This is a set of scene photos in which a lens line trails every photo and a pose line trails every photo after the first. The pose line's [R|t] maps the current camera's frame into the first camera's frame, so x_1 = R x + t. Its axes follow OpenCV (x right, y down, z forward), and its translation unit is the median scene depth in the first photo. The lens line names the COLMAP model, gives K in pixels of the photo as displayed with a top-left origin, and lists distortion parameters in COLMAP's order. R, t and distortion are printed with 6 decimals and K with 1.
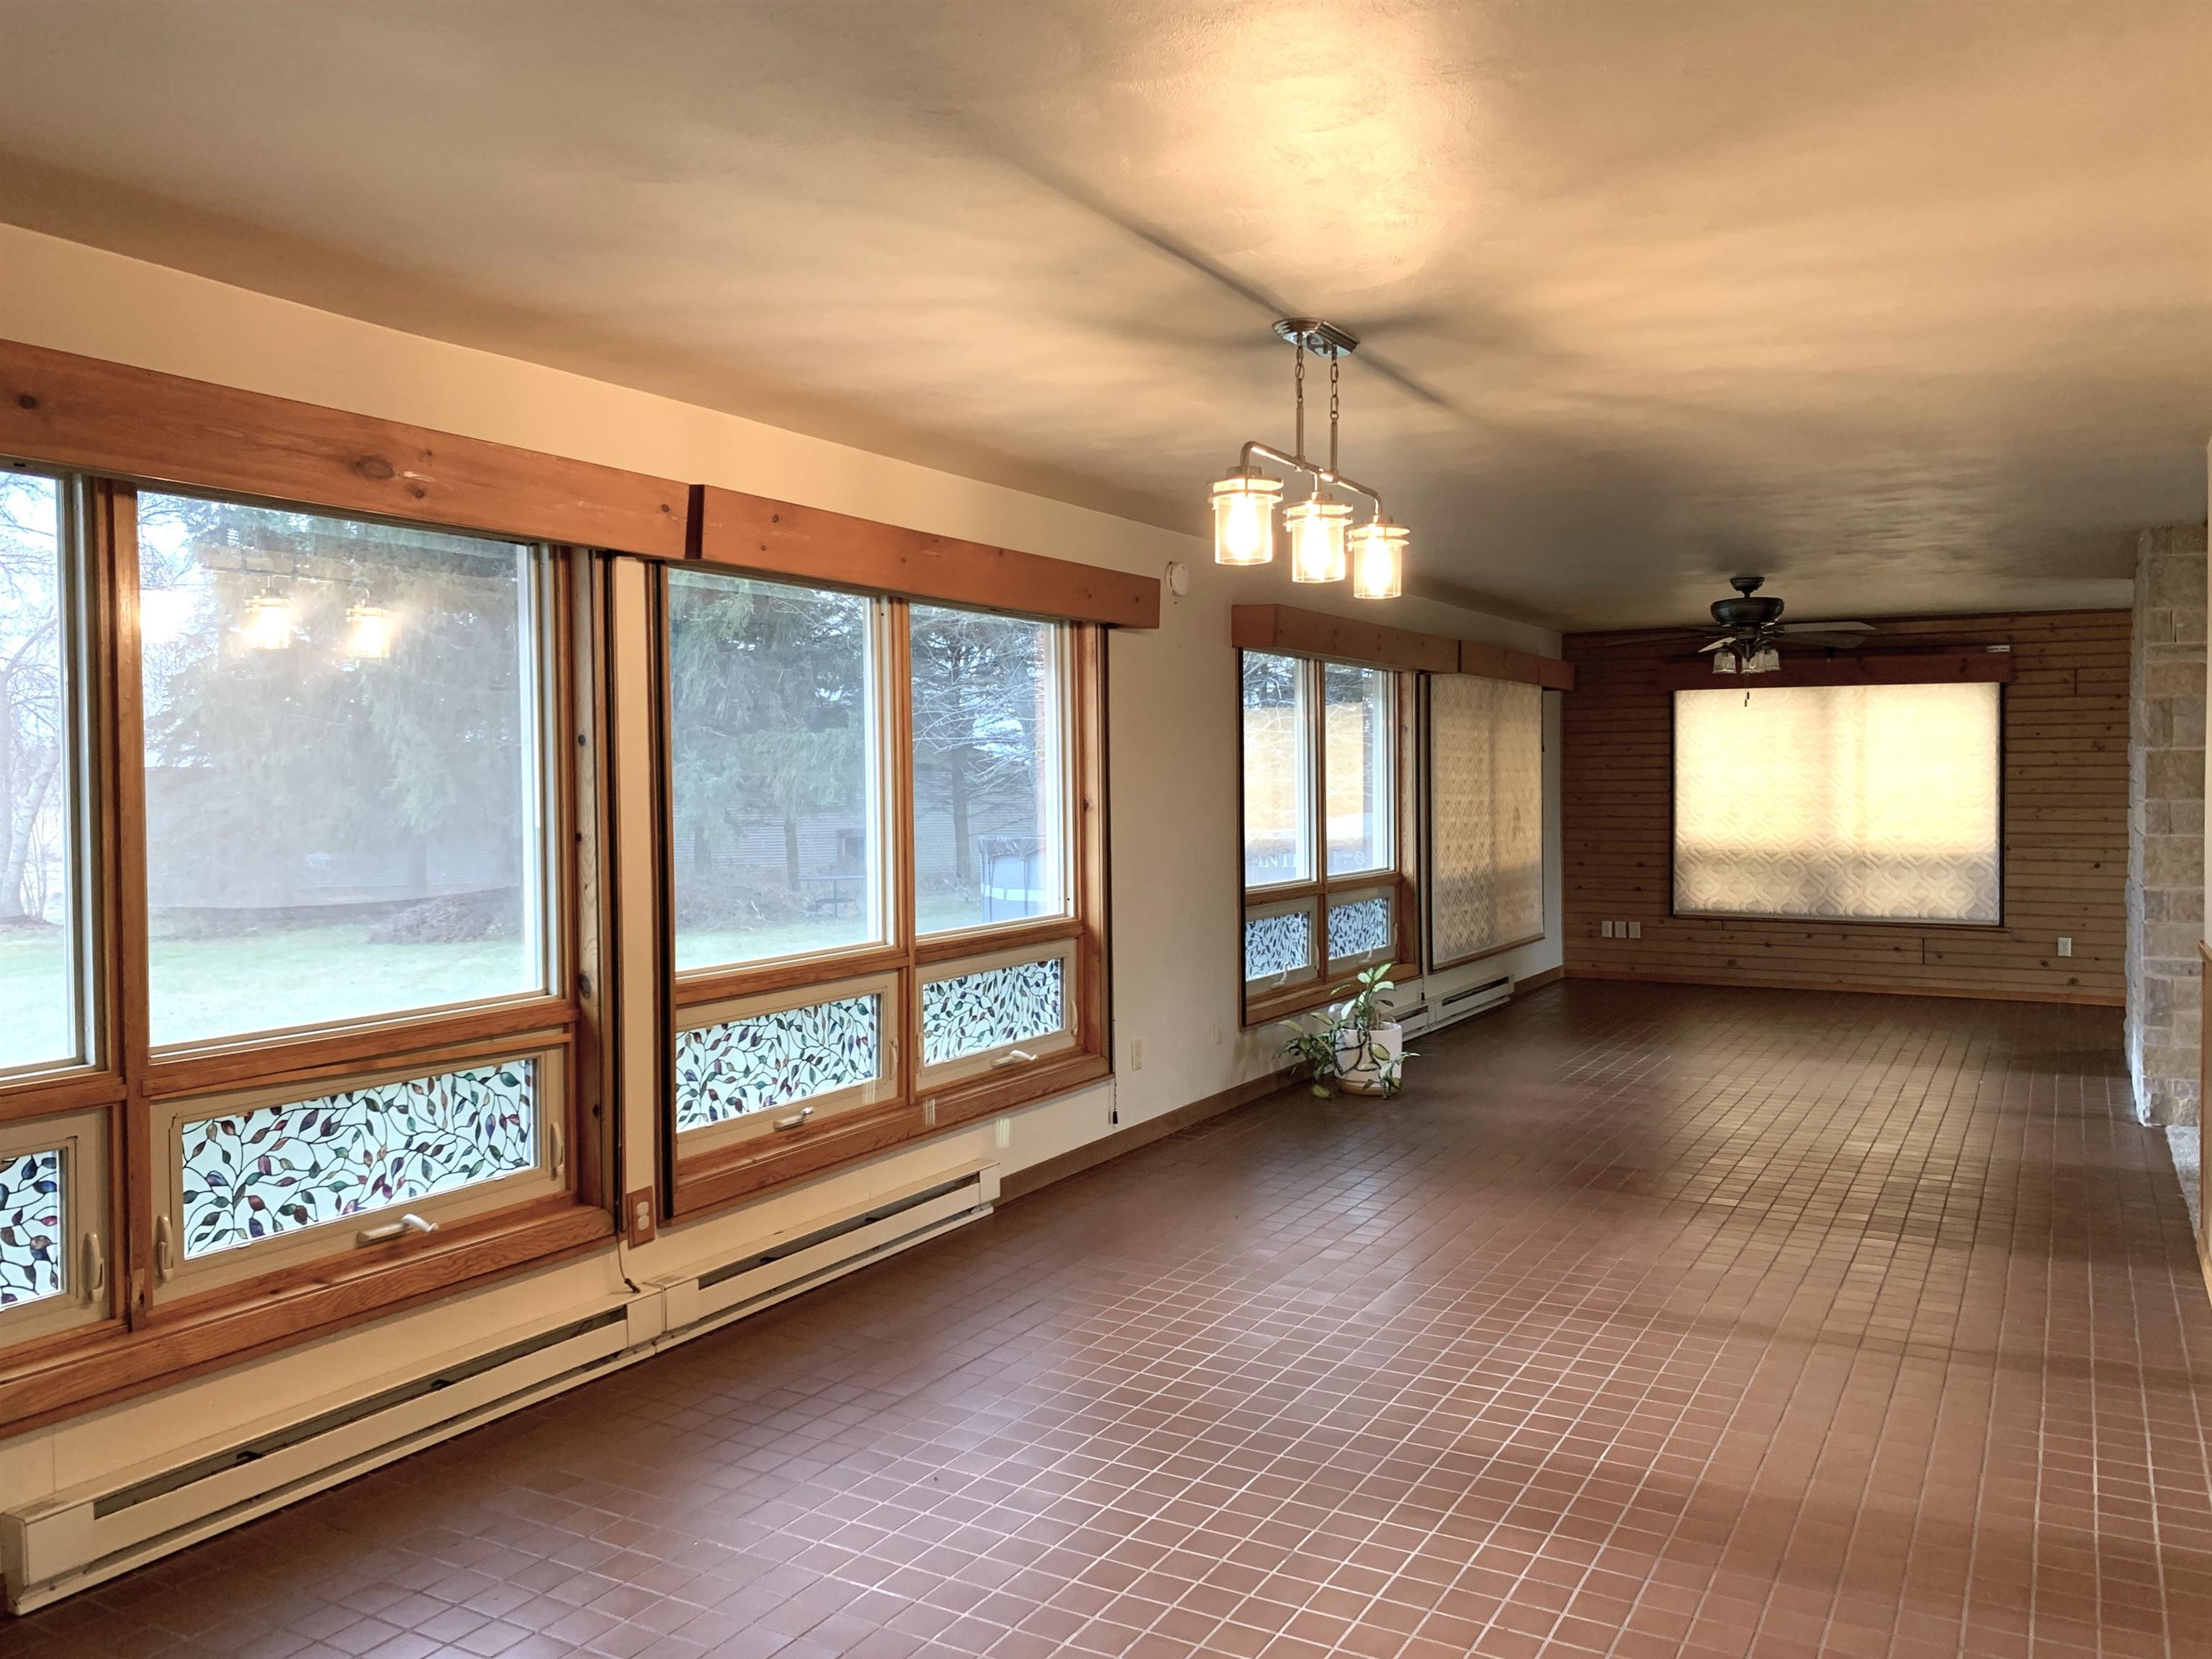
lens RADIAL K [[1729.6, 0, 1116.5], [0, 1729.6, 824.1], [0, 0, 1]] dist [0.028233, 0.002225]
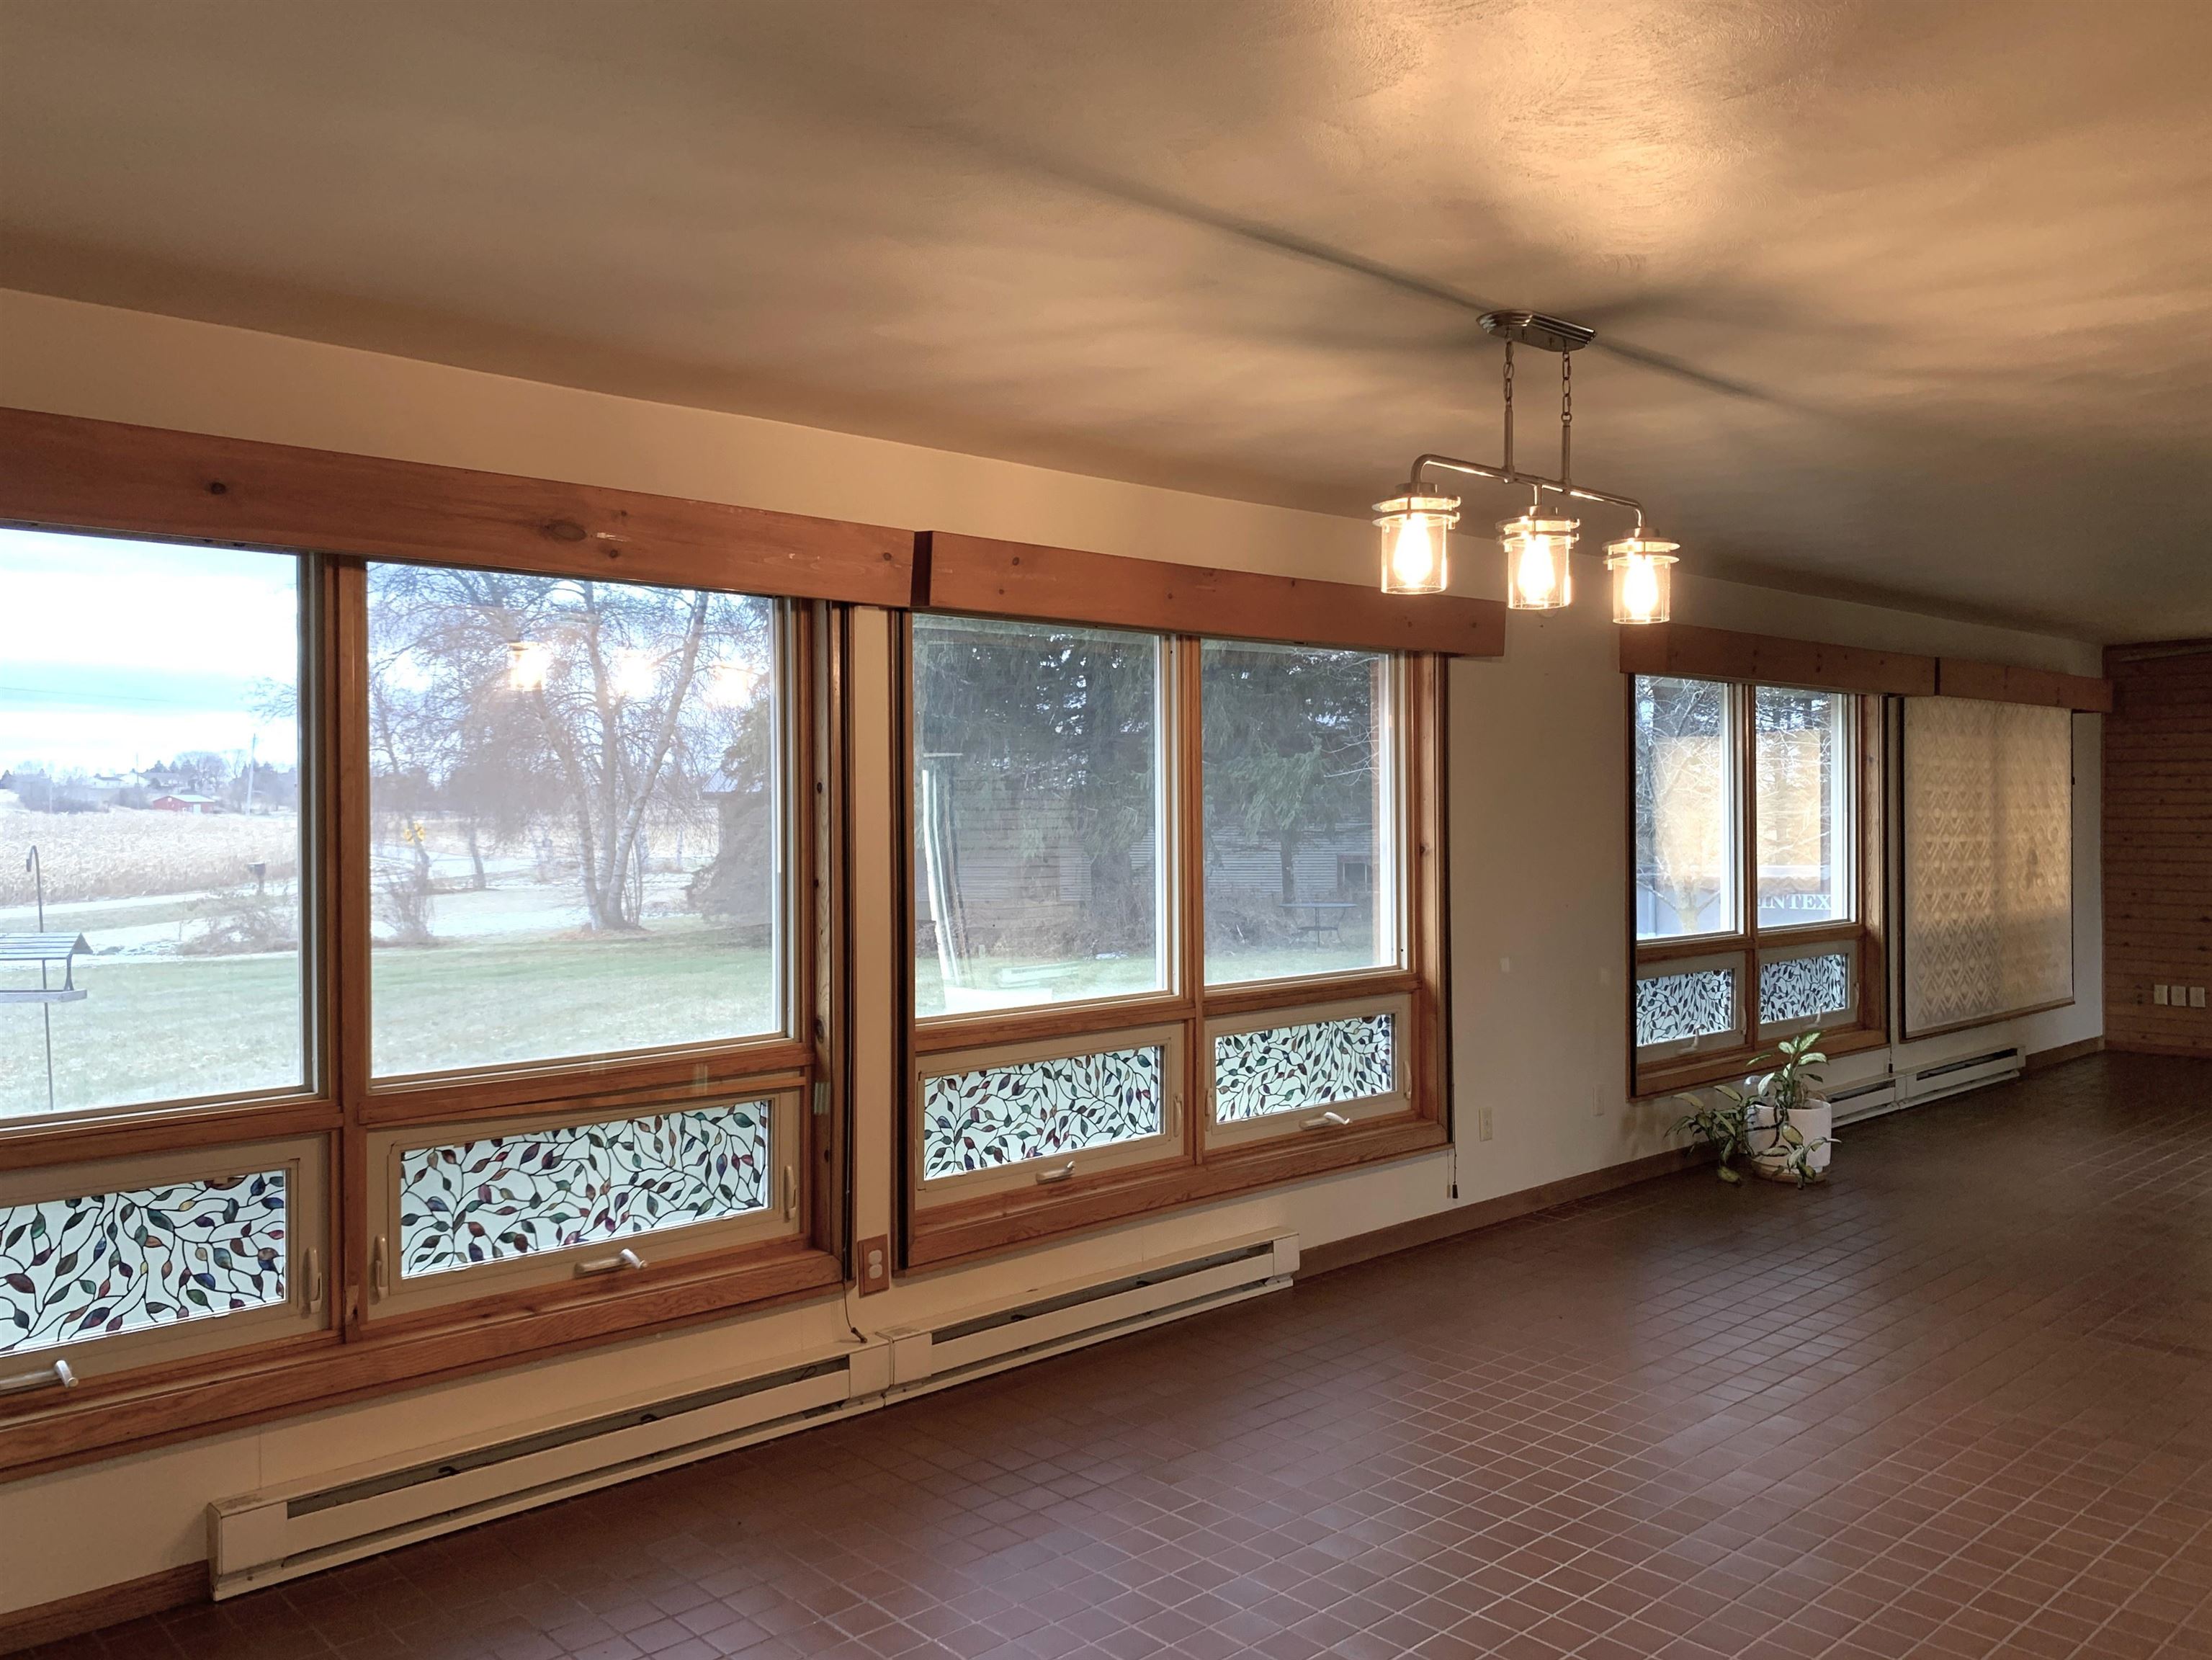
lens RADIAL K [[1730.0, 0, 1104.0], [0, 1730.0, 822.3], [0, 0, 1]] dist [0.110333, -0.209536]
pose [[0.950788, 0.007307, -0.309756, 0.107255], [-0.011974, 0.999842, -0.013167, -0.010862], [0.309610, 0.016228, 0.950725, 0.057678]]
